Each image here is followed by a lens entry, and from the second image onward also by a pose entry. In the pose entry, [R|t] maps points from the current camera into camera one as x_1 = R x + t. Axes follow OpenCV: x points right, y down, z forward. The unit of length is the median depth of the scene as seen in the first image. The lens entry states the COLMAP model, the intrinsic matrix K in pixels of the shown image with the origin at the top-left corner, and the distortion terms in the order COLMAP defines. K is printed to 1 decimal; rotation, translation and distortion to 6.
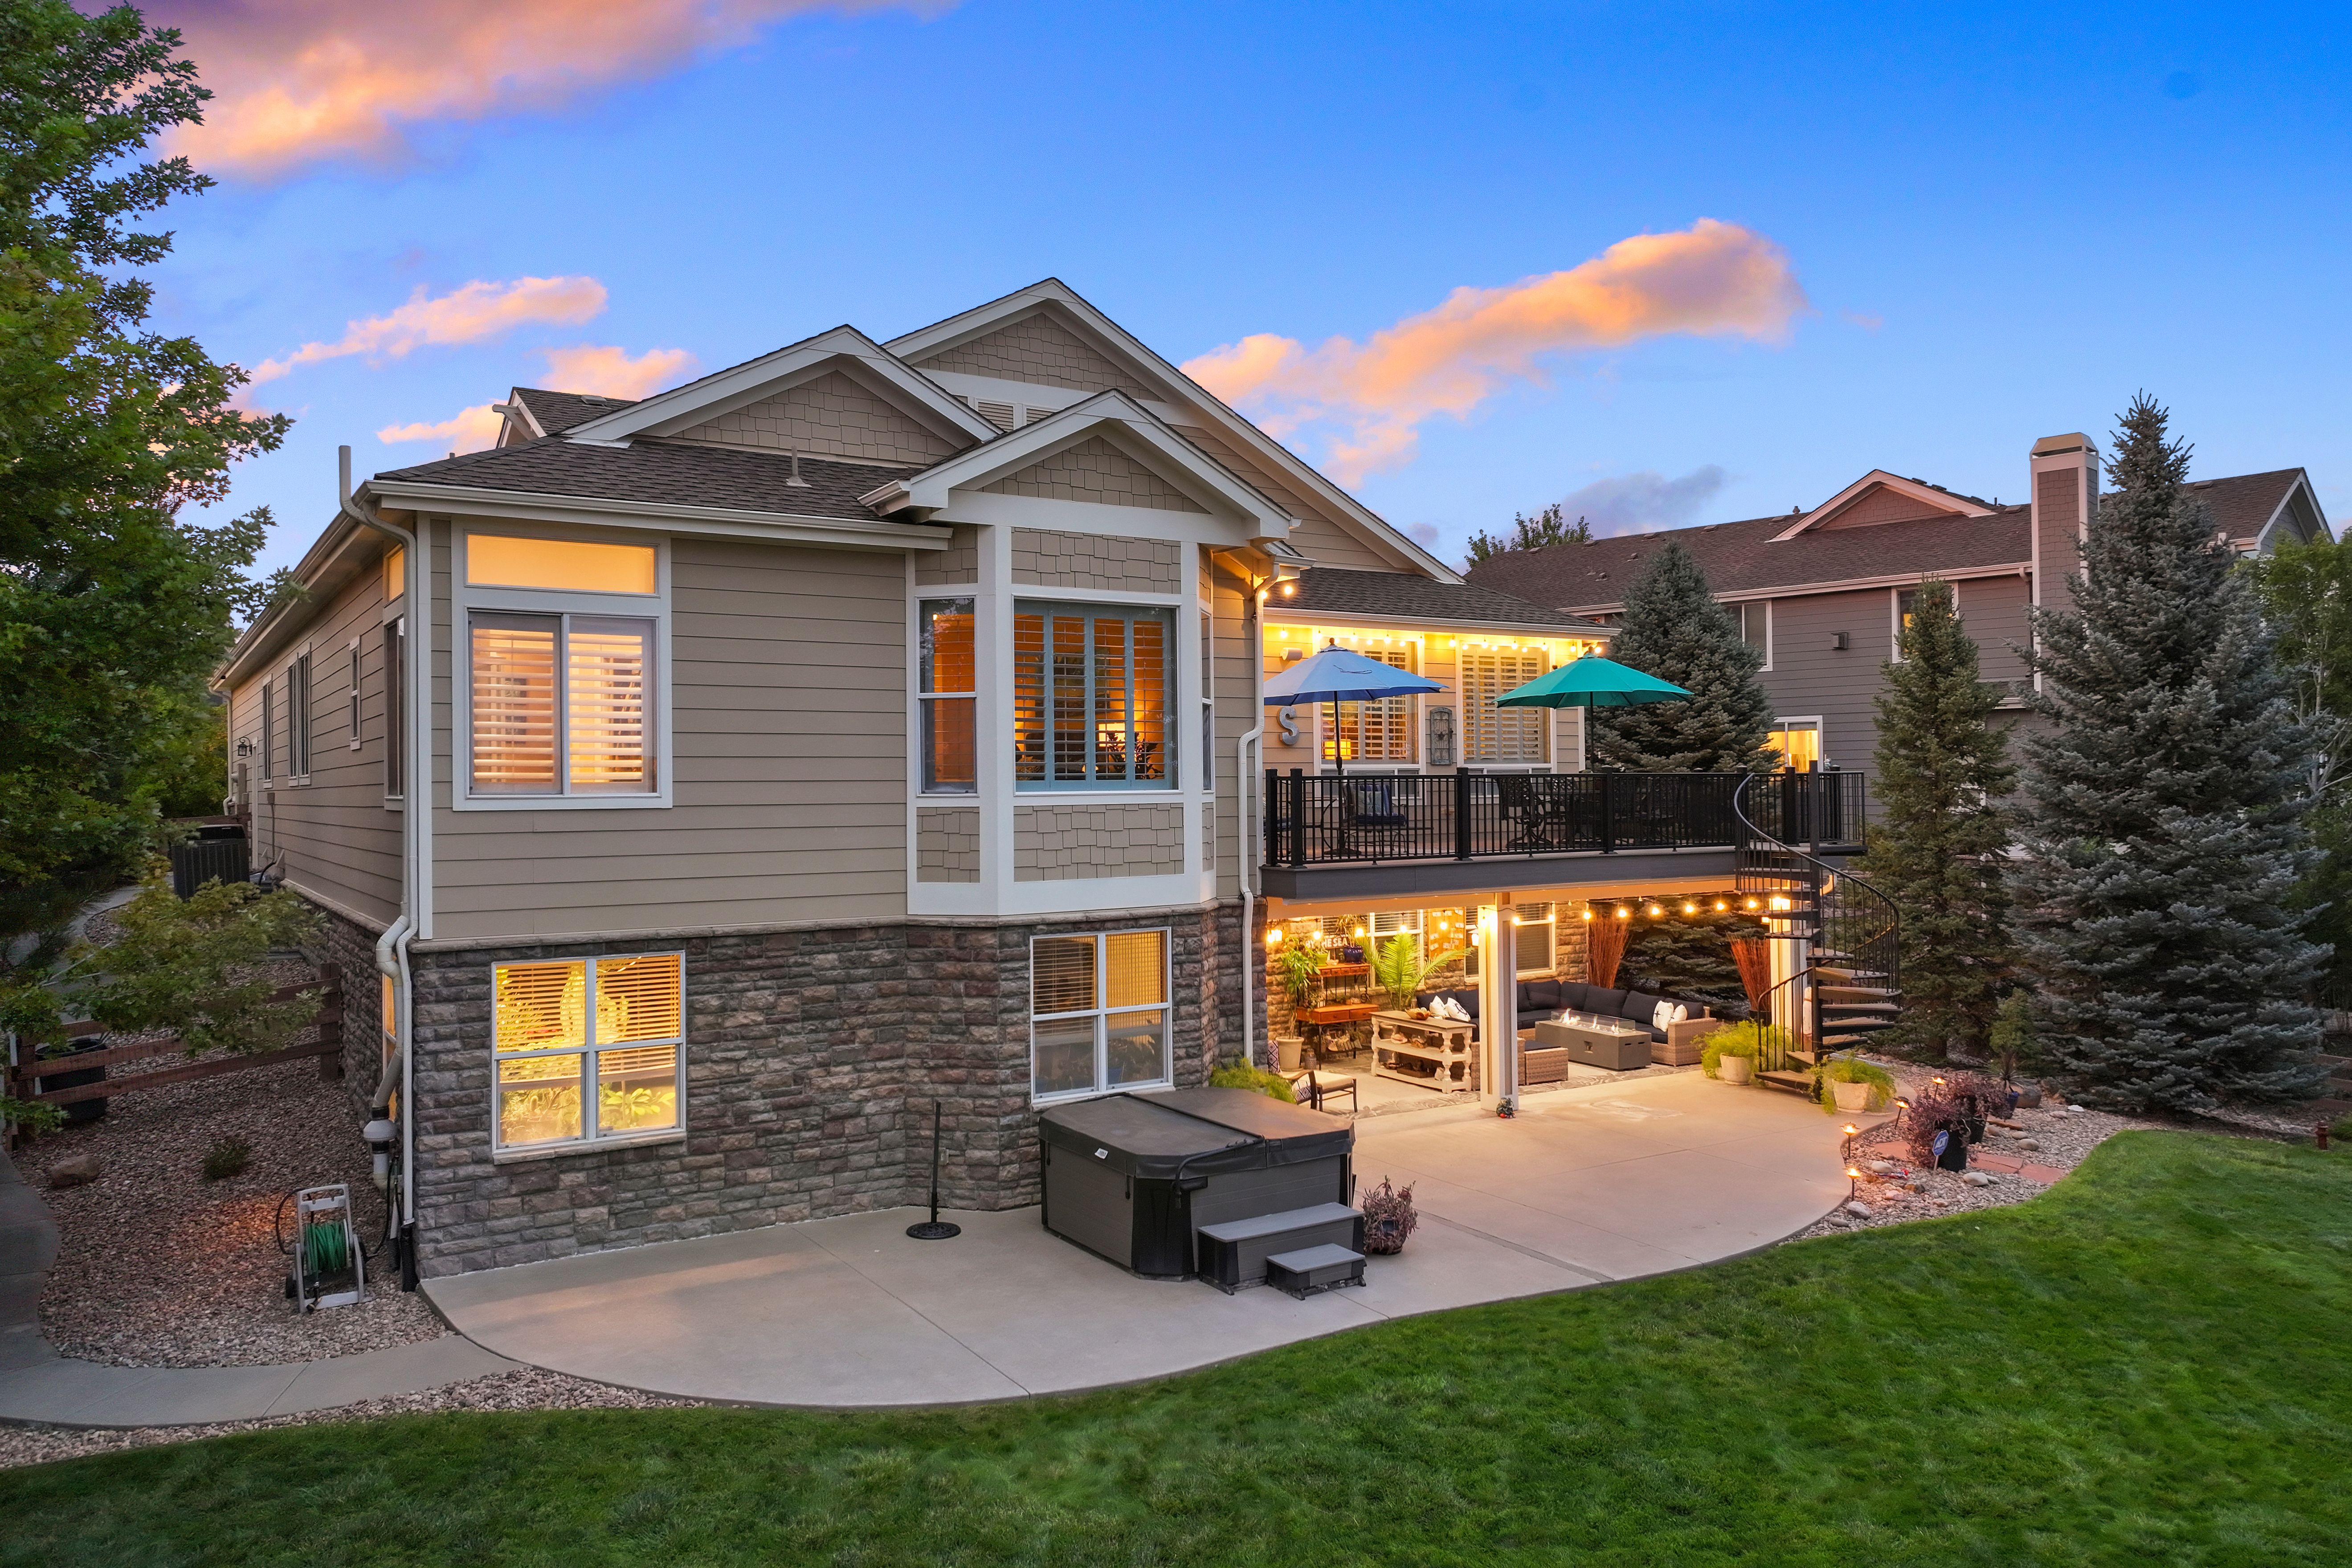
lens RADIAL K [[1646.3, 0, 1186.5], [0, 1646.3, 780.3], [0, 0, 1]] dist [0.007373, 0.009687]
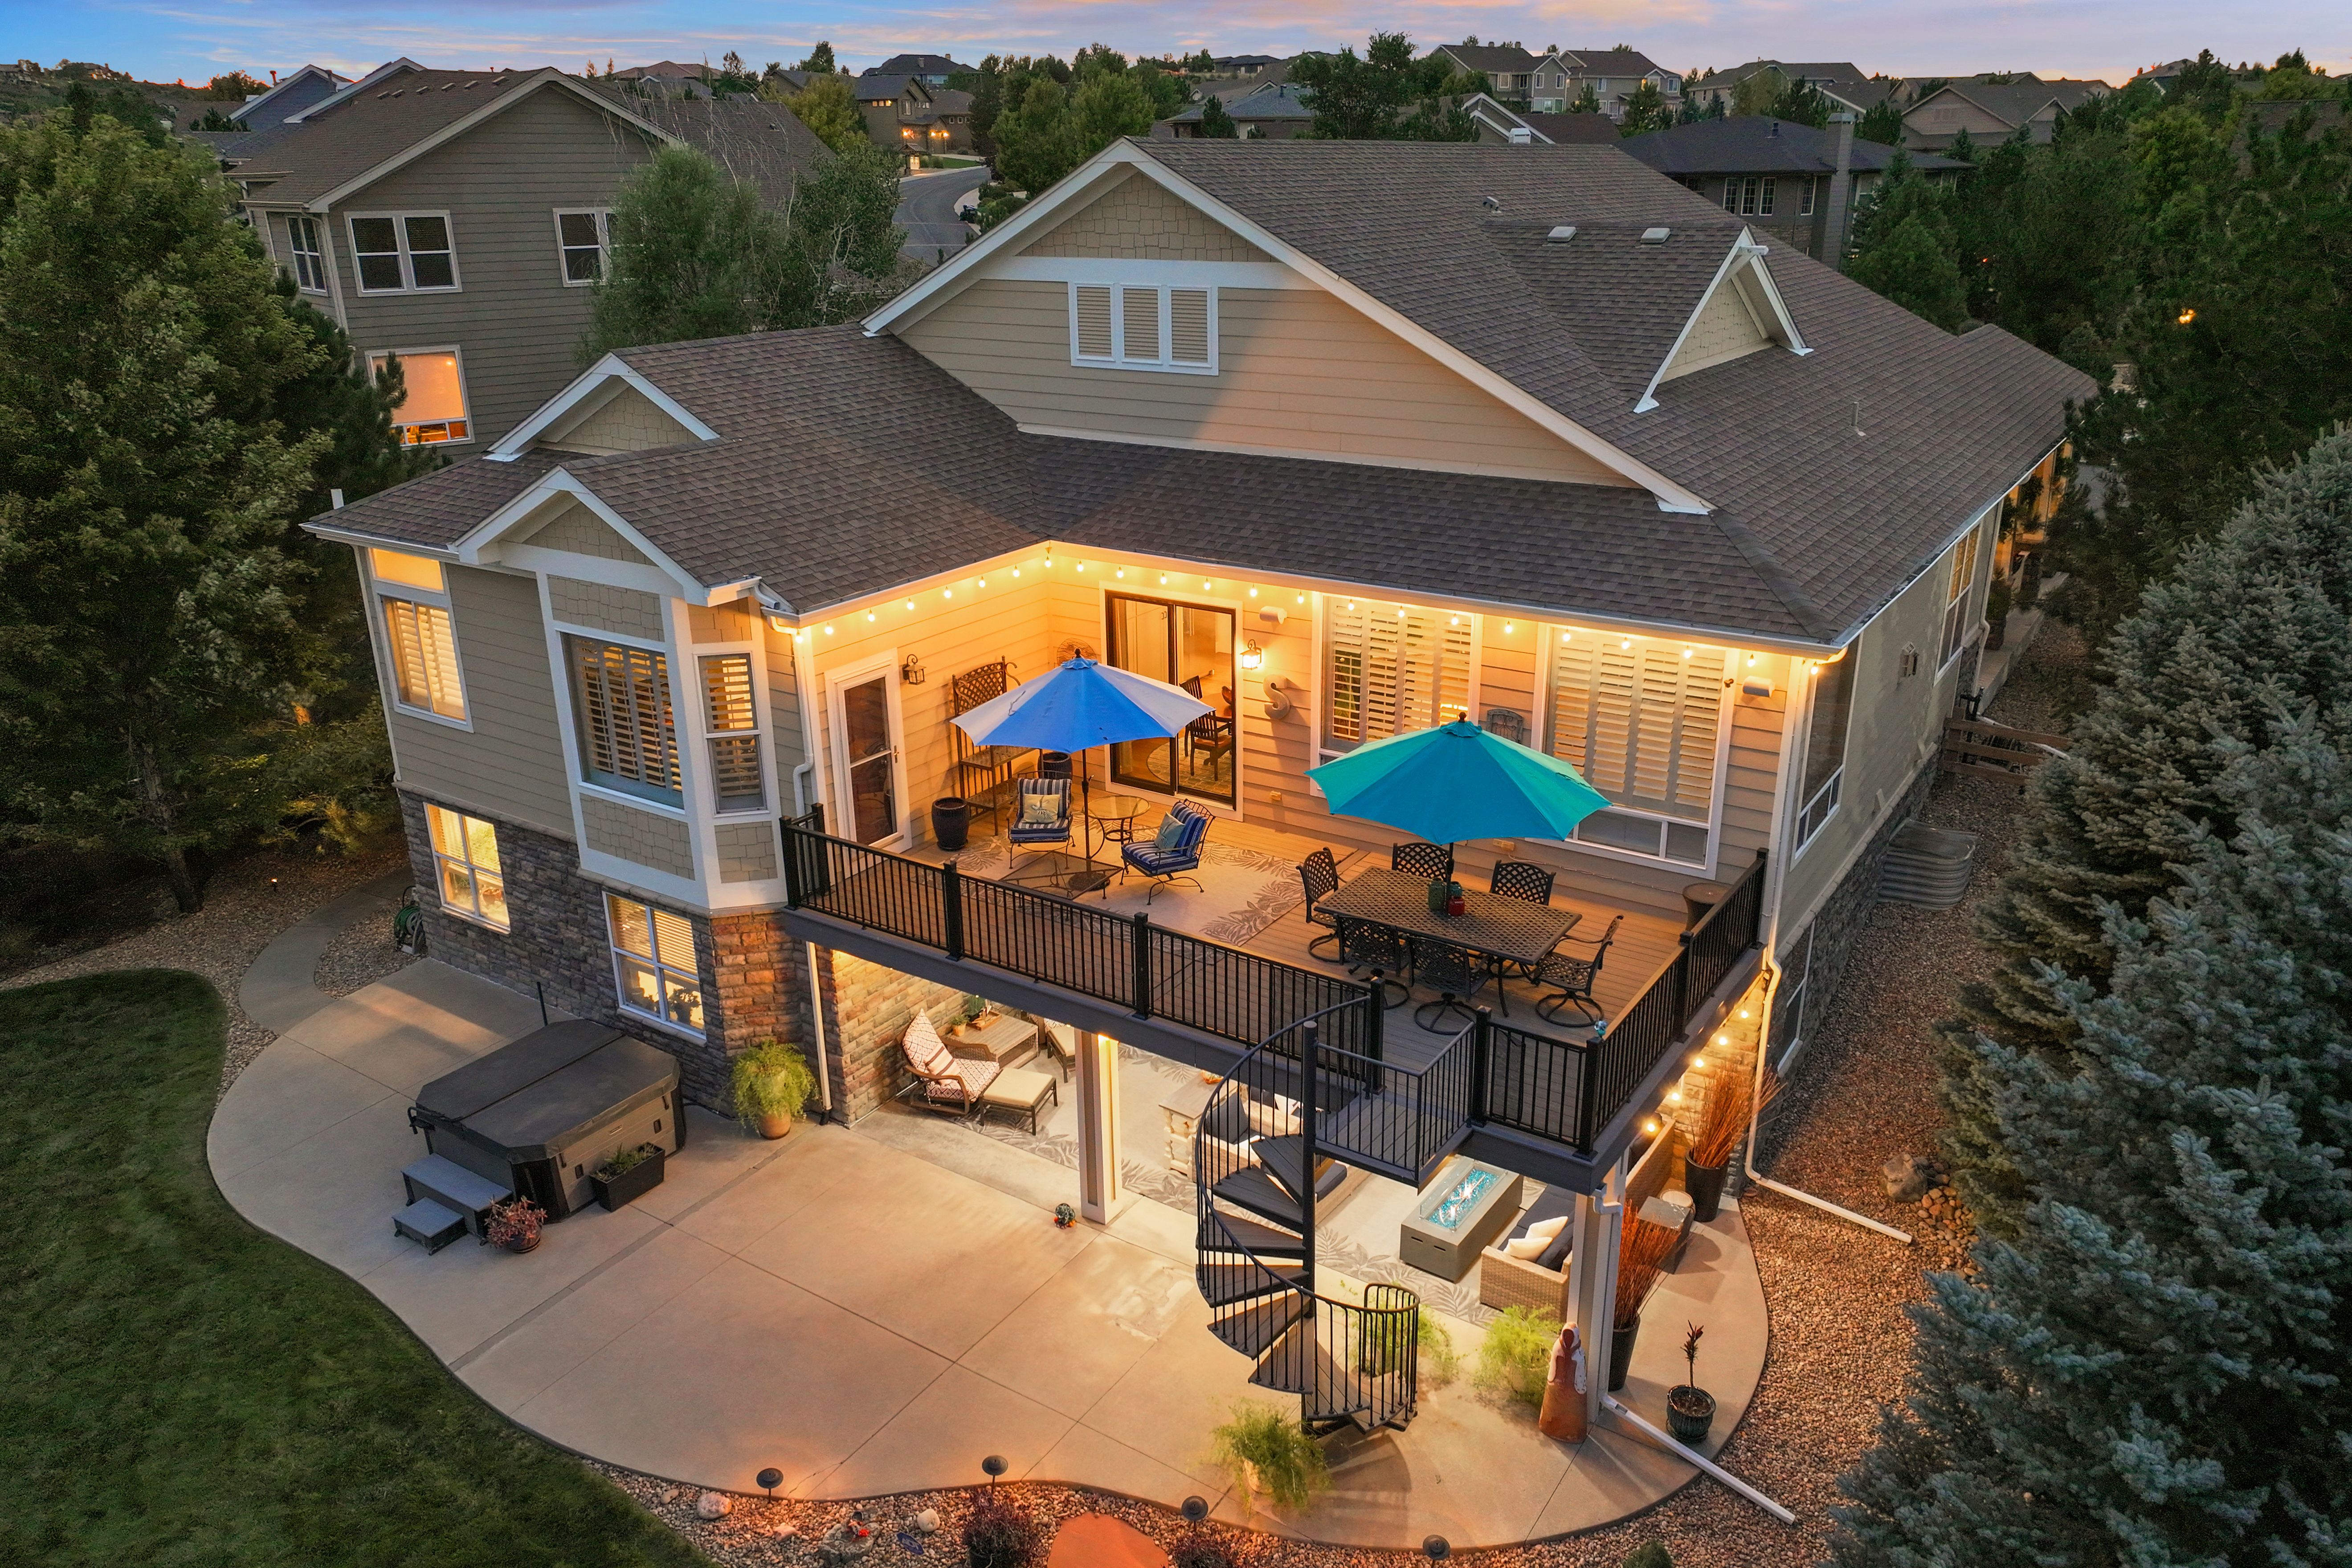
lens RADIAL K [[1657.8, 0, 1175.3], [0, 1657.8, 787.6], [0, 0, 1]] dist [-0.005181, 0.022804]
pose [[0.394779, 0.324326, -0.859629, 1.096037], [0.015027, 0.933220, 0.358992, -0.410787], [0.918653, -0.154640, 0.363542, 0.901694]]
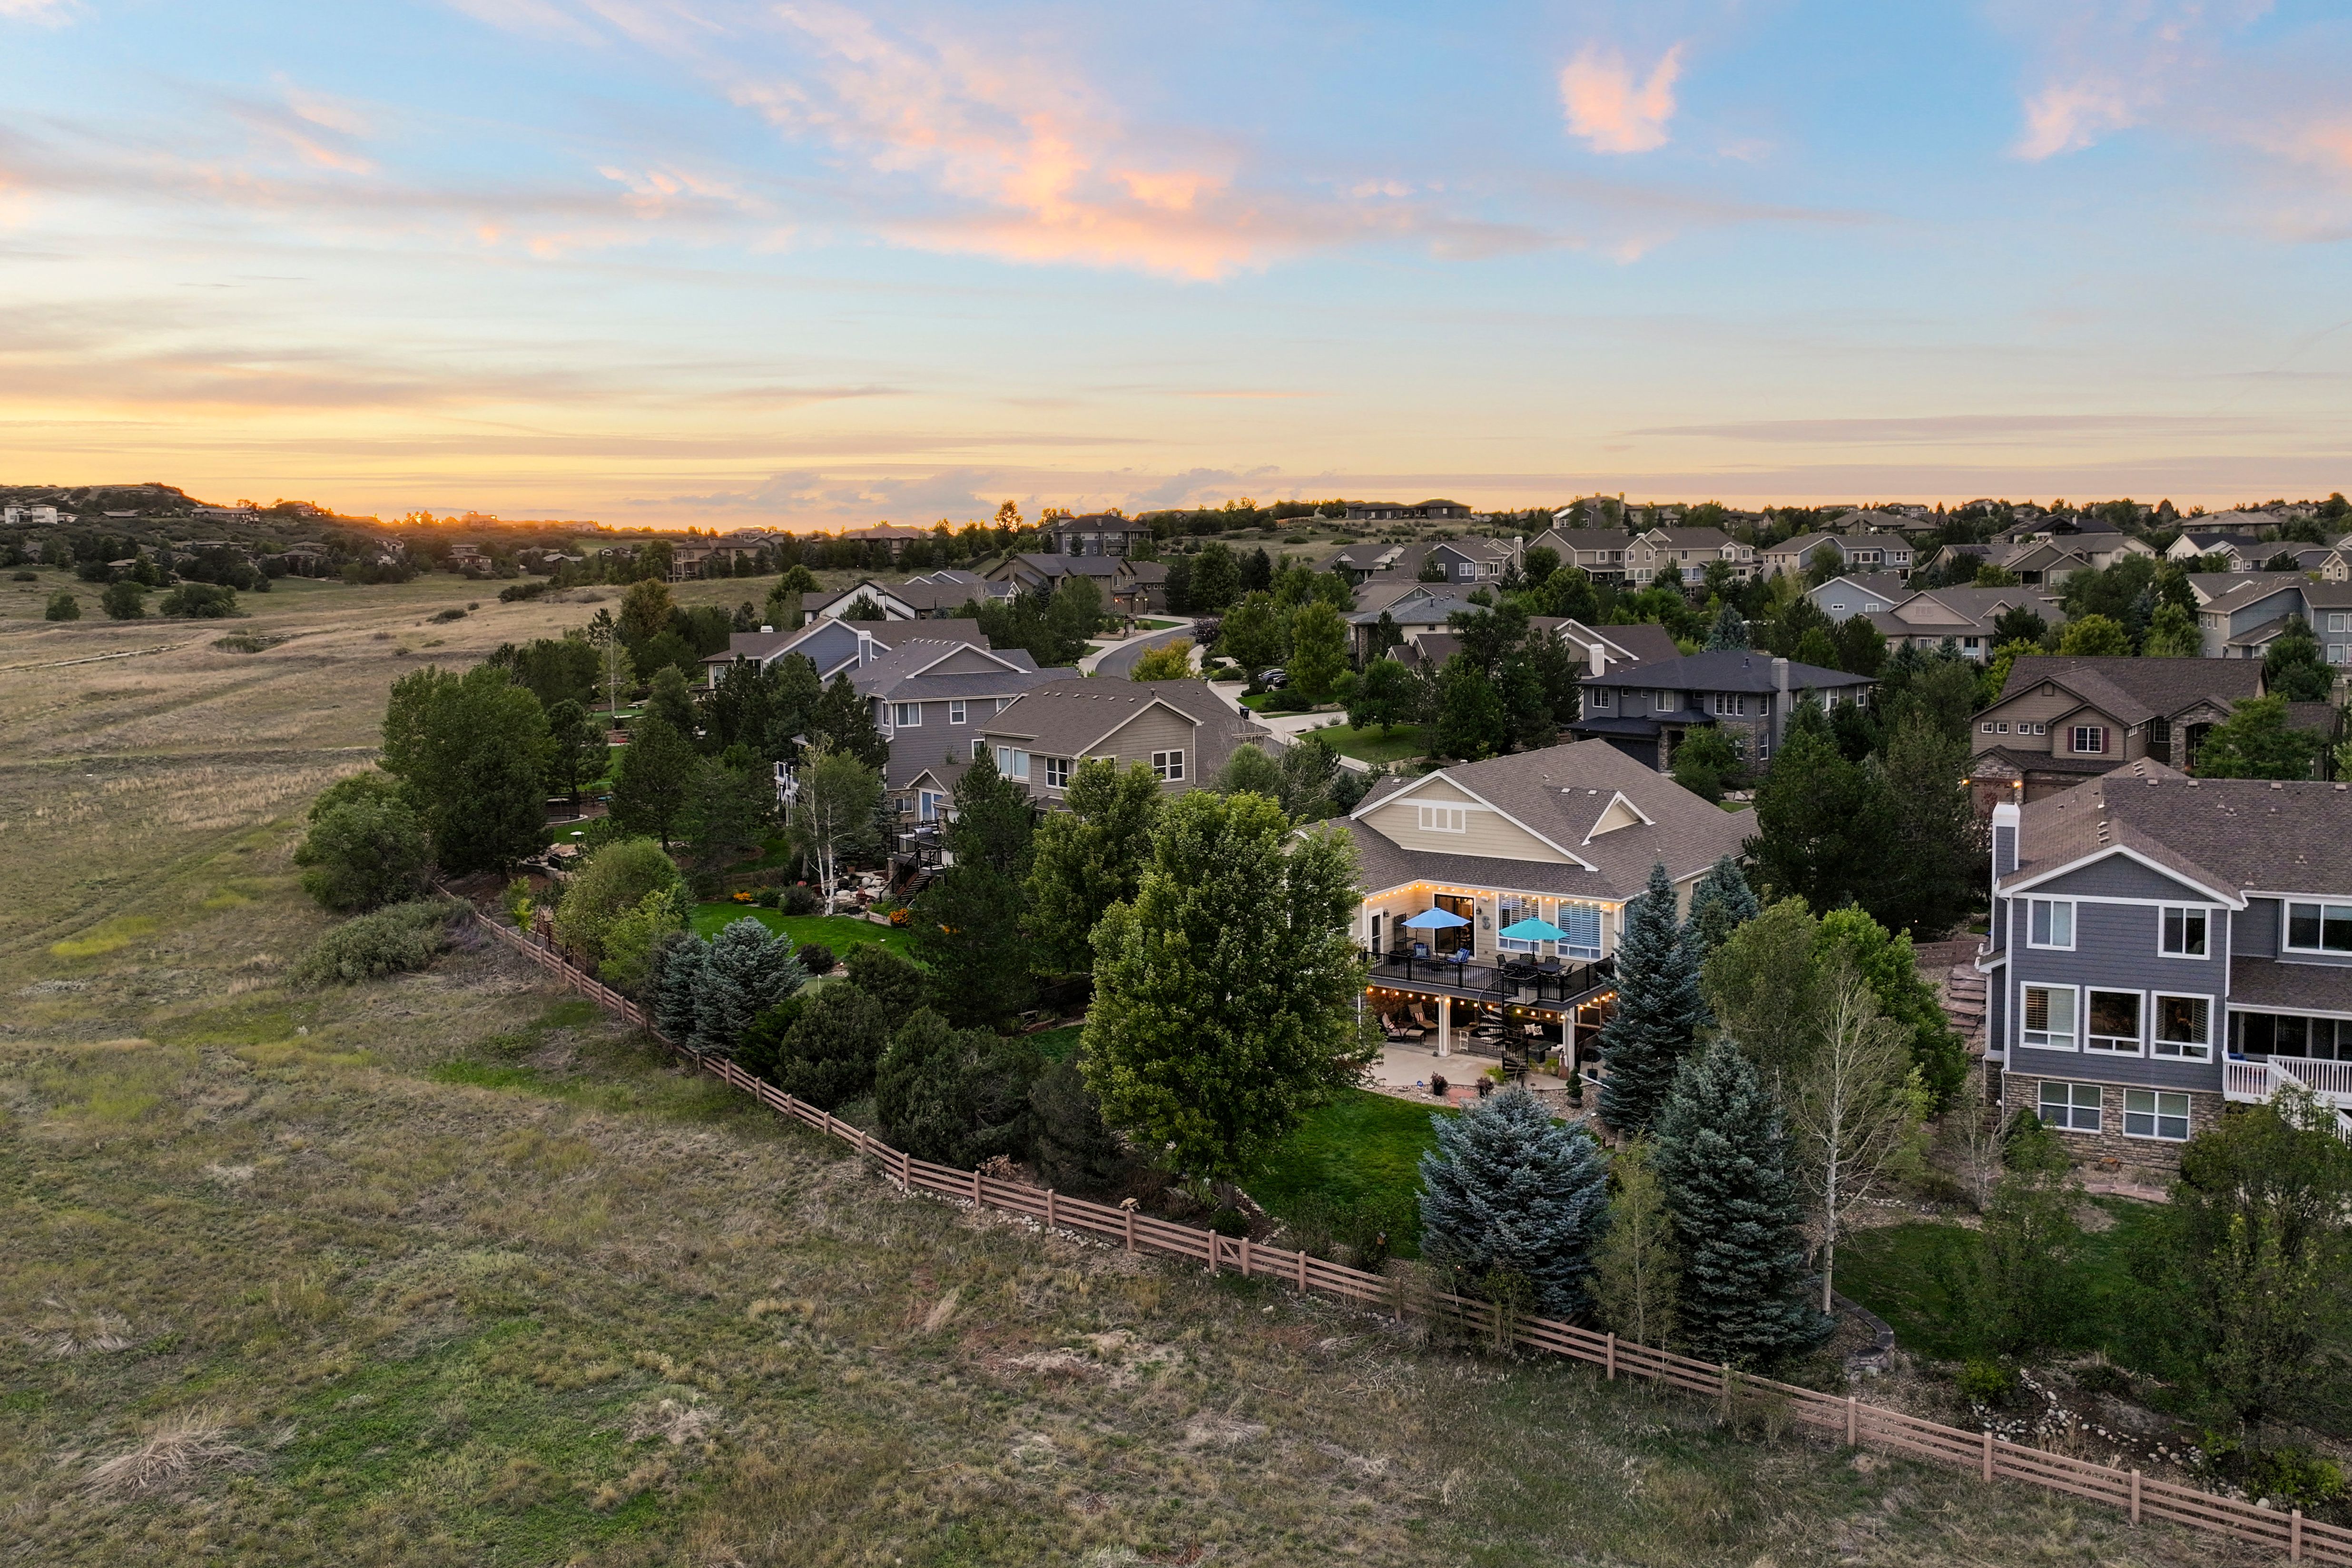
lens RADIAL K [[1807.7, 0, 1181.2], [0, 1807.7, 729.9], [0, 0, 1]] dist [0.008891, -0.000445]
pose [[0.341296, 0.084488, -0.936151, 4.106675], [0.022704, 0.994921, 0.098070, -1.005229], [0.939682, -0.054725, 0.337644, -0.857616]]
